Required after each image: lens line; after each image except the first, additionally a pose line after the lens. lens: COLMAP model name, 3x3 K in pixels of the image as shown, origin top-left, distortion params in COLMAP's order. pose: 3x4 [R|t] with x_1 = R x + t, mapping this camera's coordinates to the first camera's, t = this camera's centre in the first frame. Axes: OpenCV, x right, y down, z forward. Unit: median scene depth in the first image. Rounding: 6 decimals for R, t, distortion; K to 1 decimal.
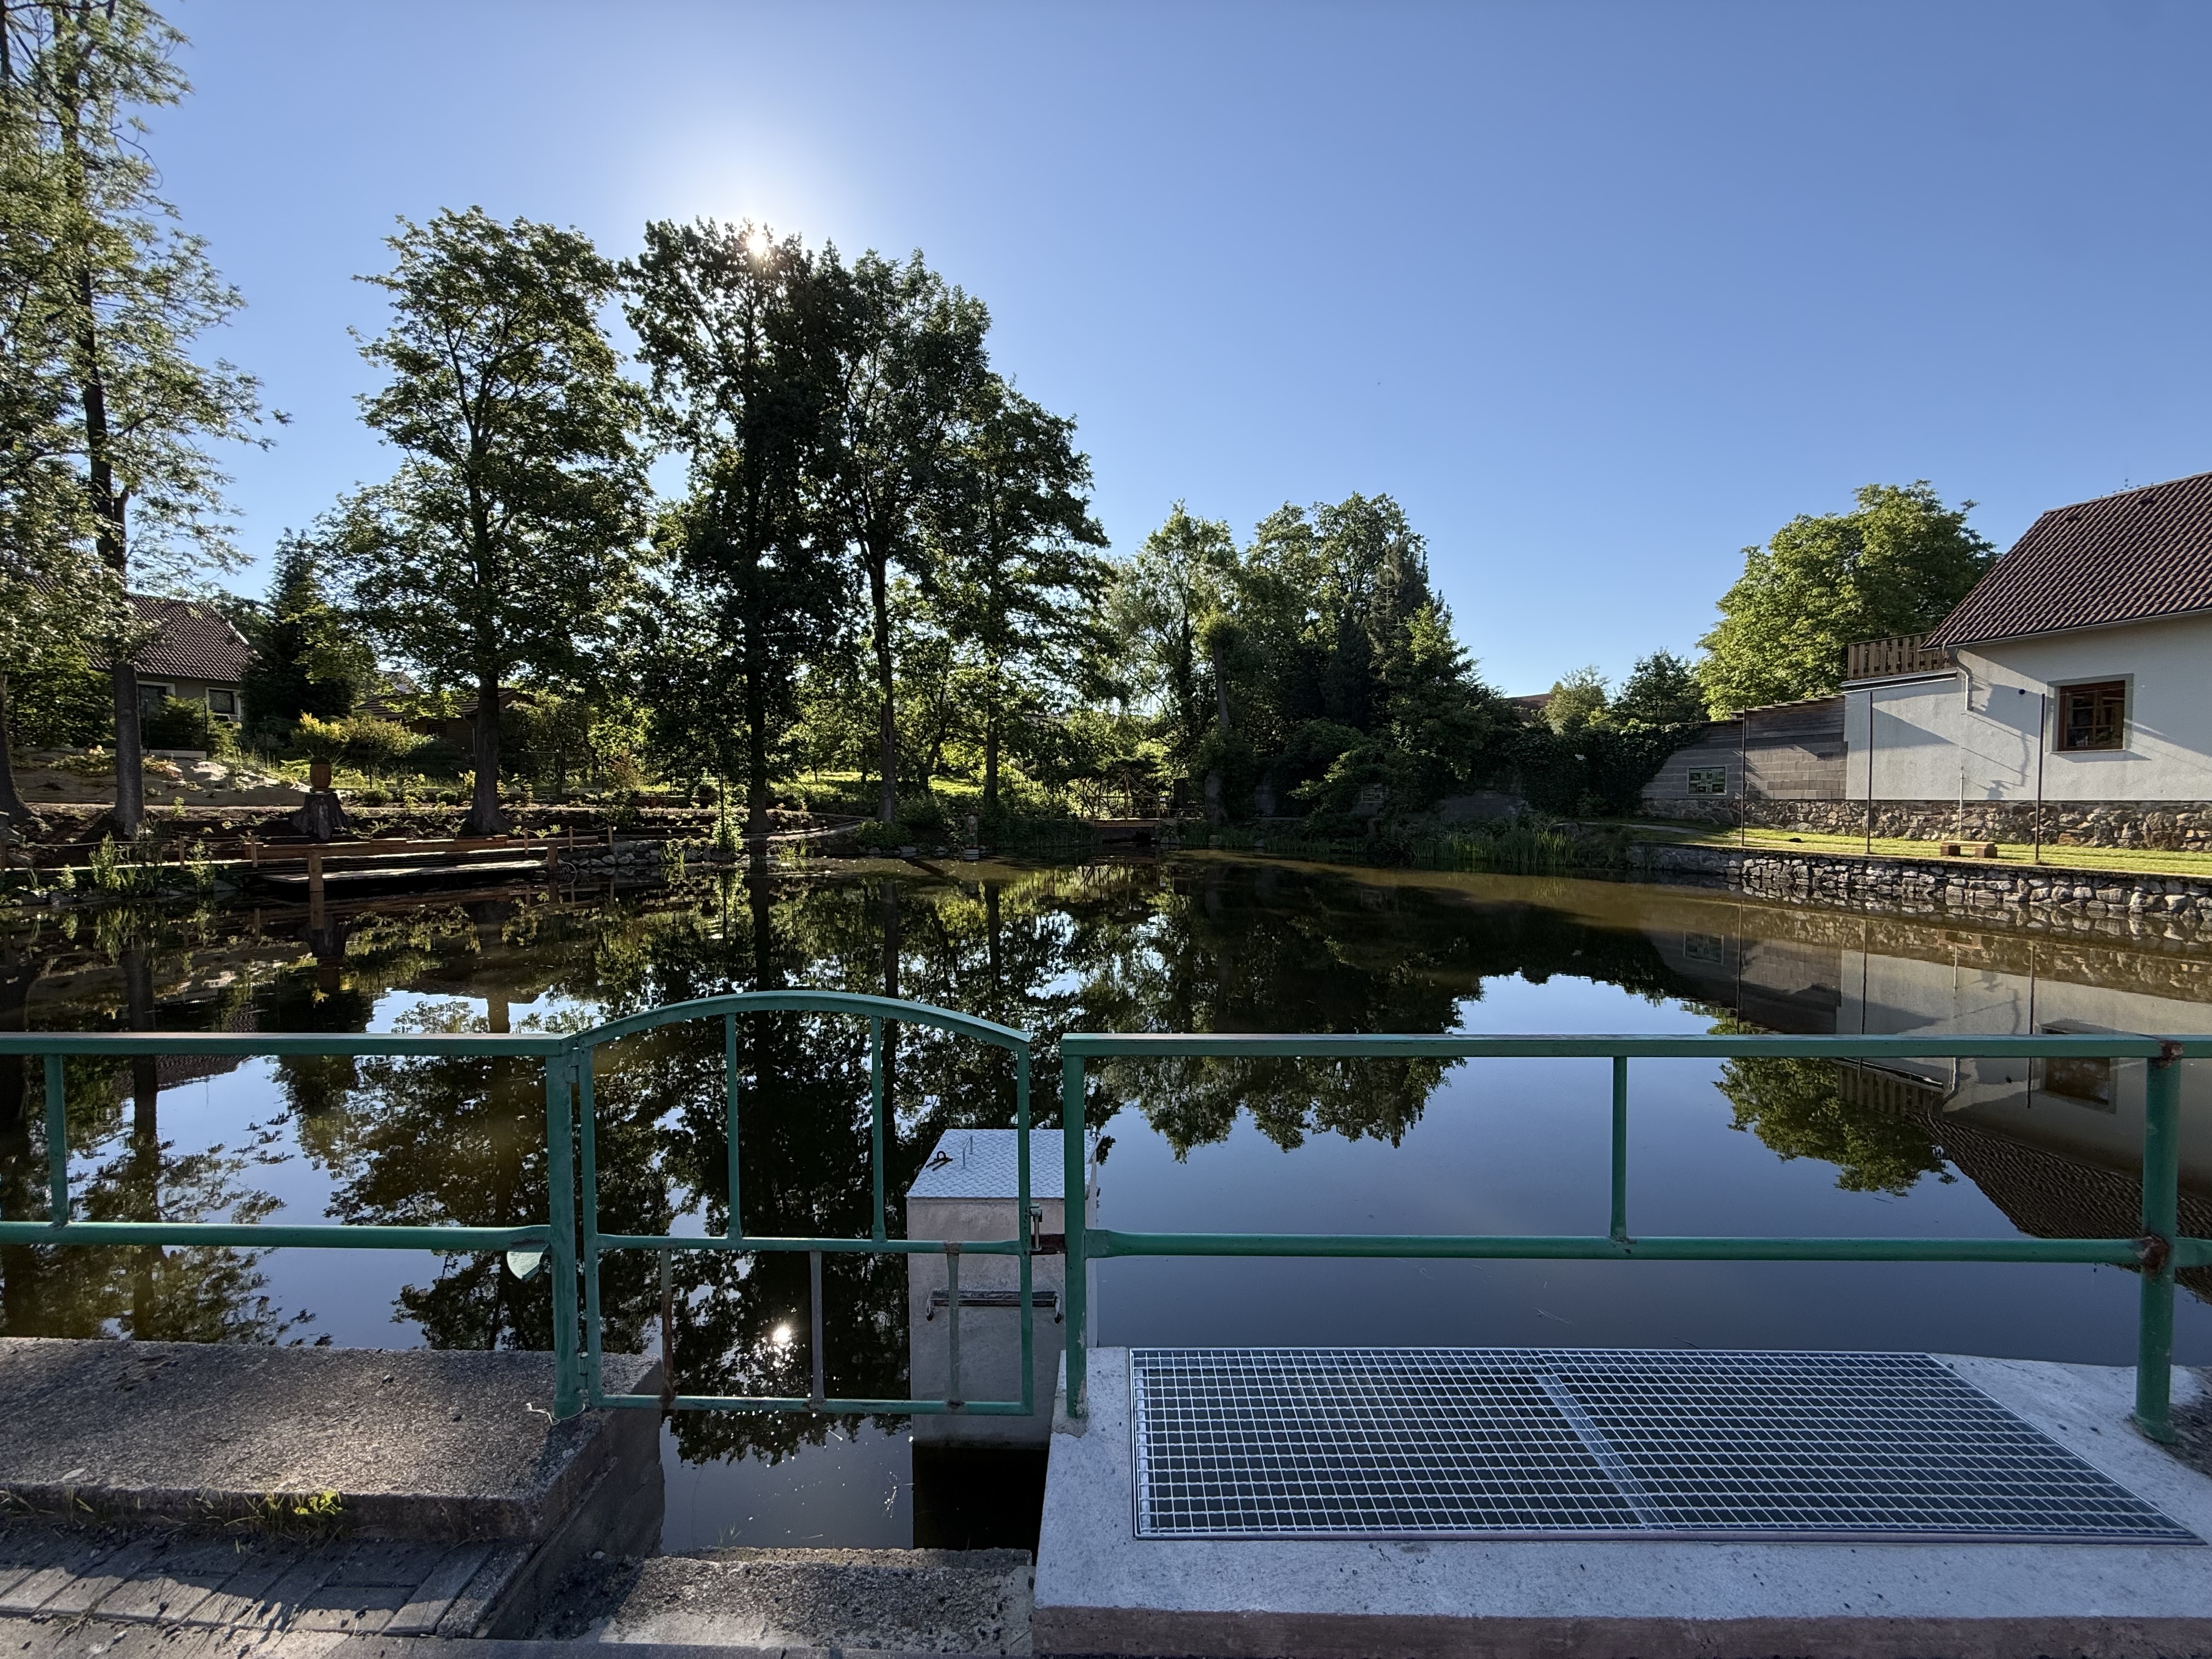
lens RADIAL K [[888.0, 0, 1106.0], [0, 888.0, 829.5], [0, 0, 1]] dist [-0.001294, 0.000014]
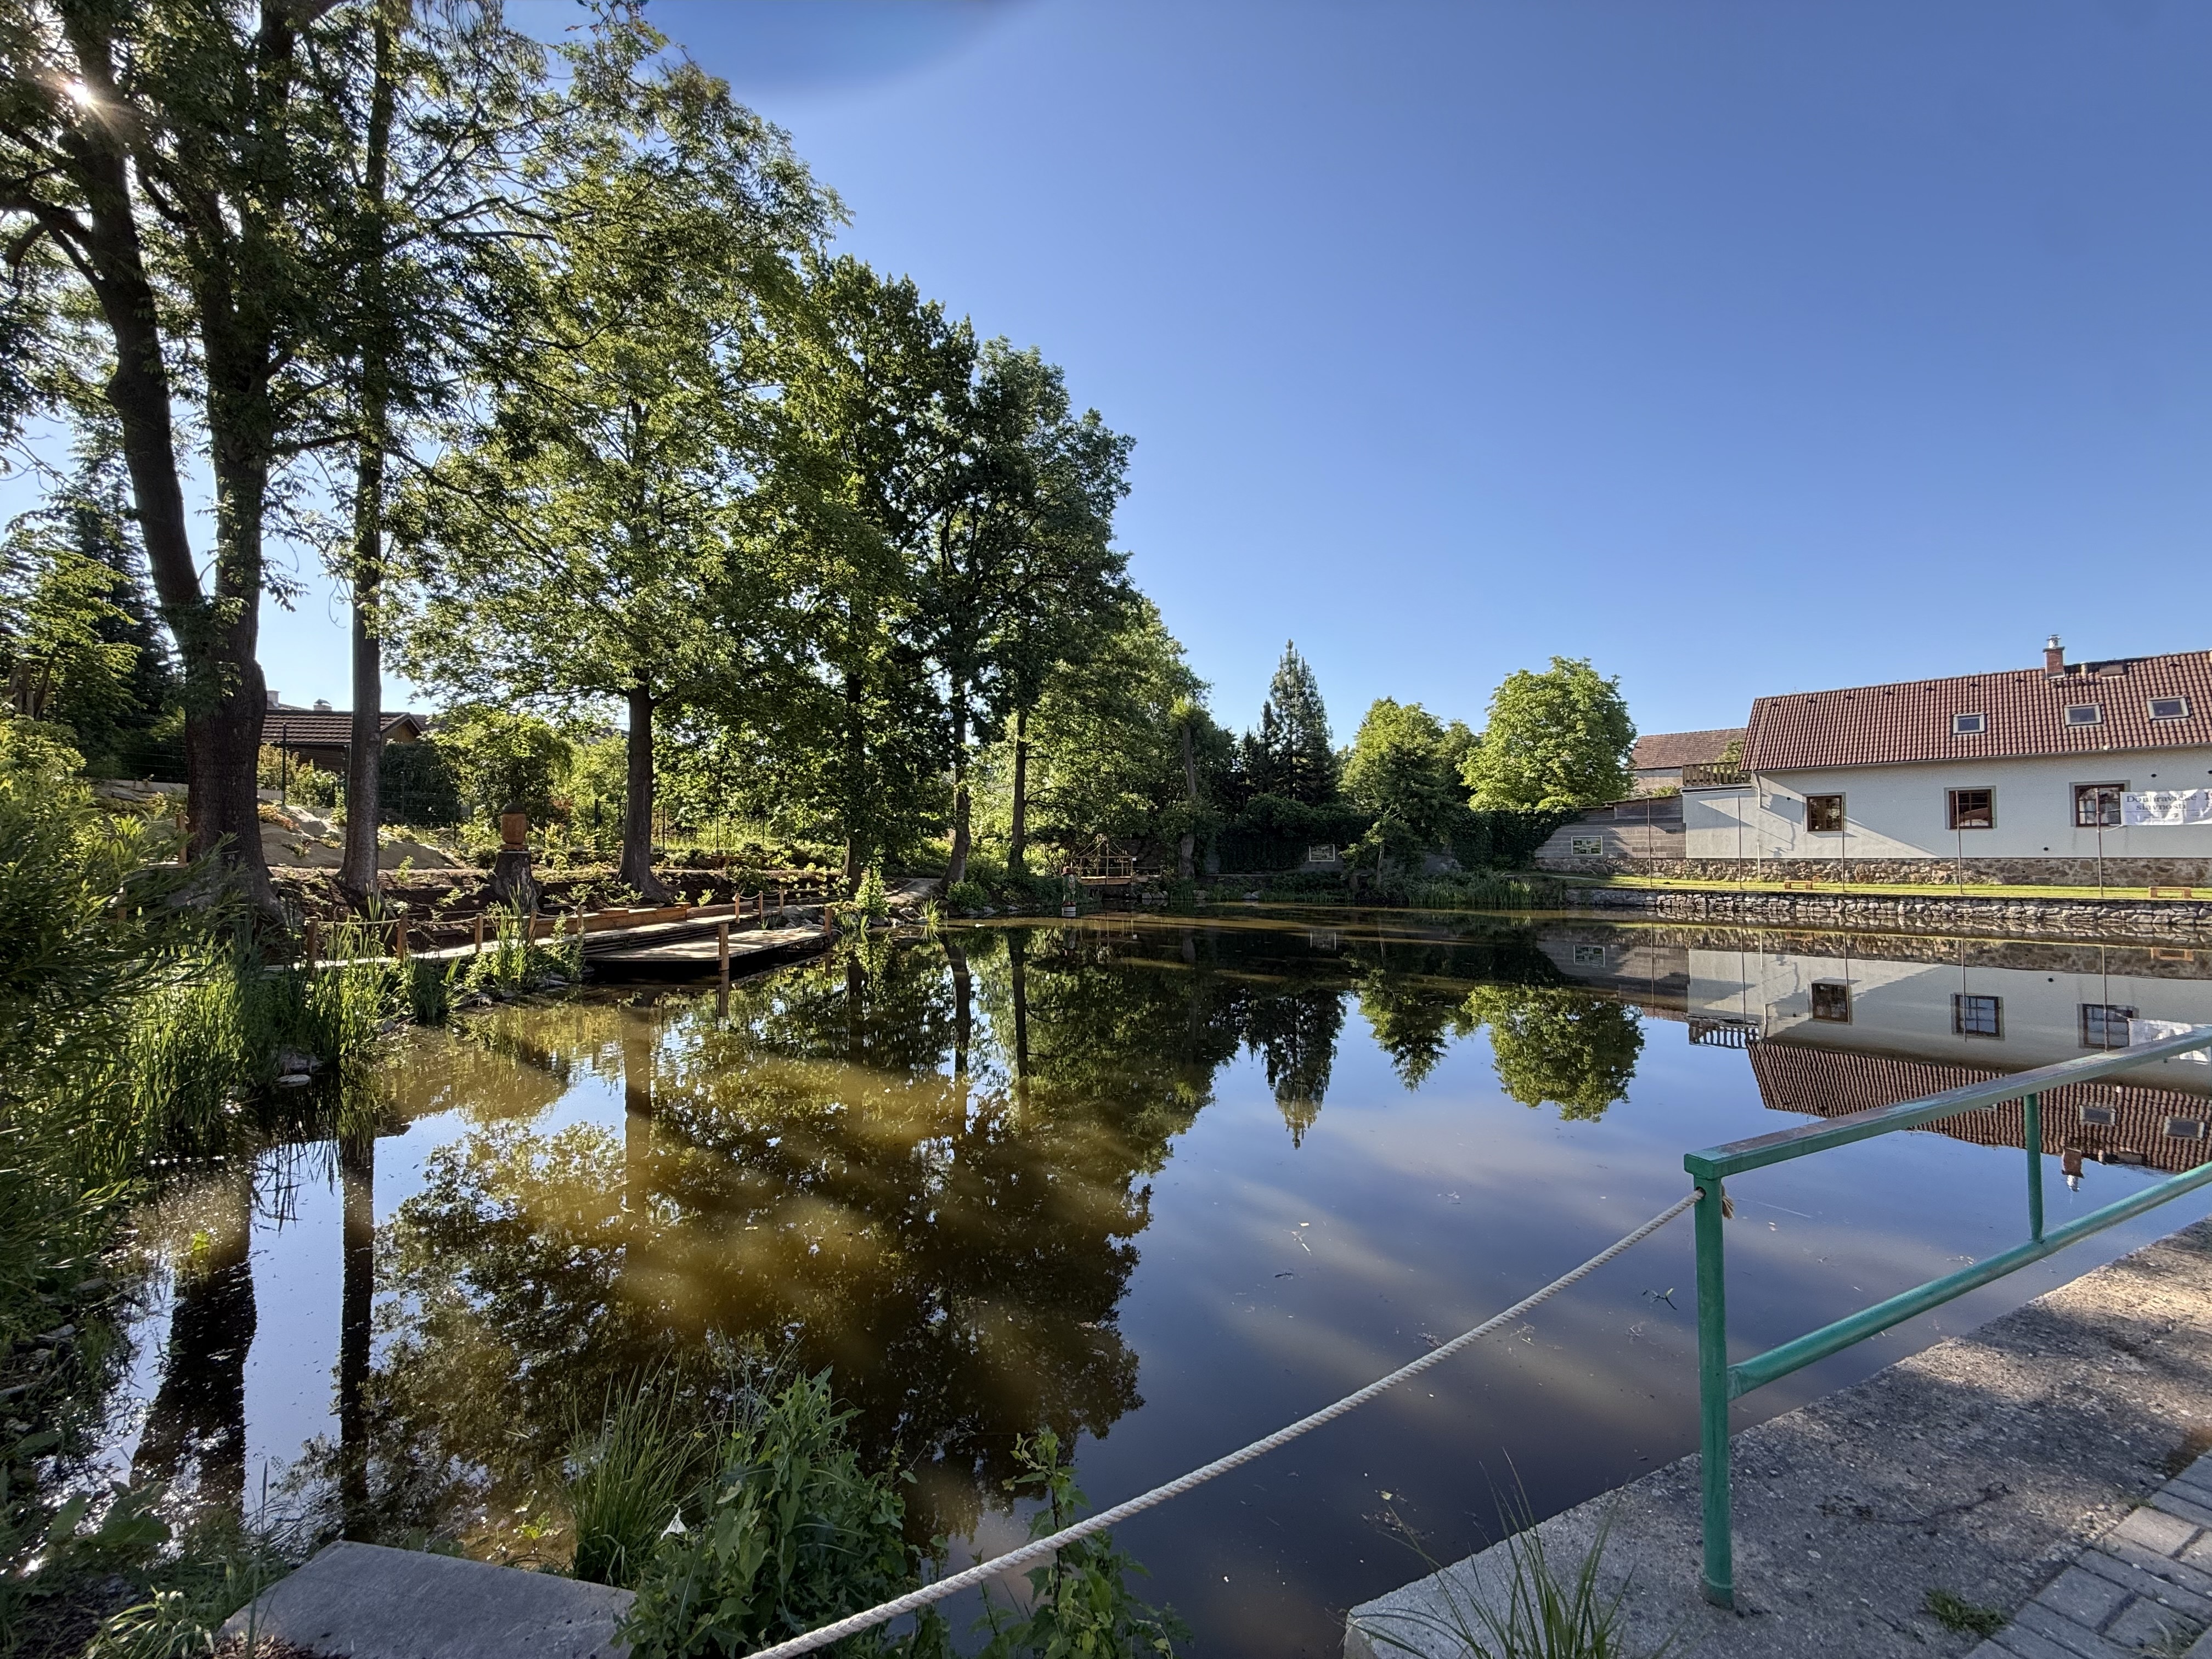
lens RADIAL K [[888.0, 0, 1106.0], [0, 888.0, 829.5], [0, 0, 1]] dist [-0.001294, 0.000014]
pose [[0.894328, 0.010604, 0.447287, -1.017916], [0.019220, 0.997886, -0.062086, -0.005566], [-0.446999, 0.064122, 0.892233, 0.002540]]
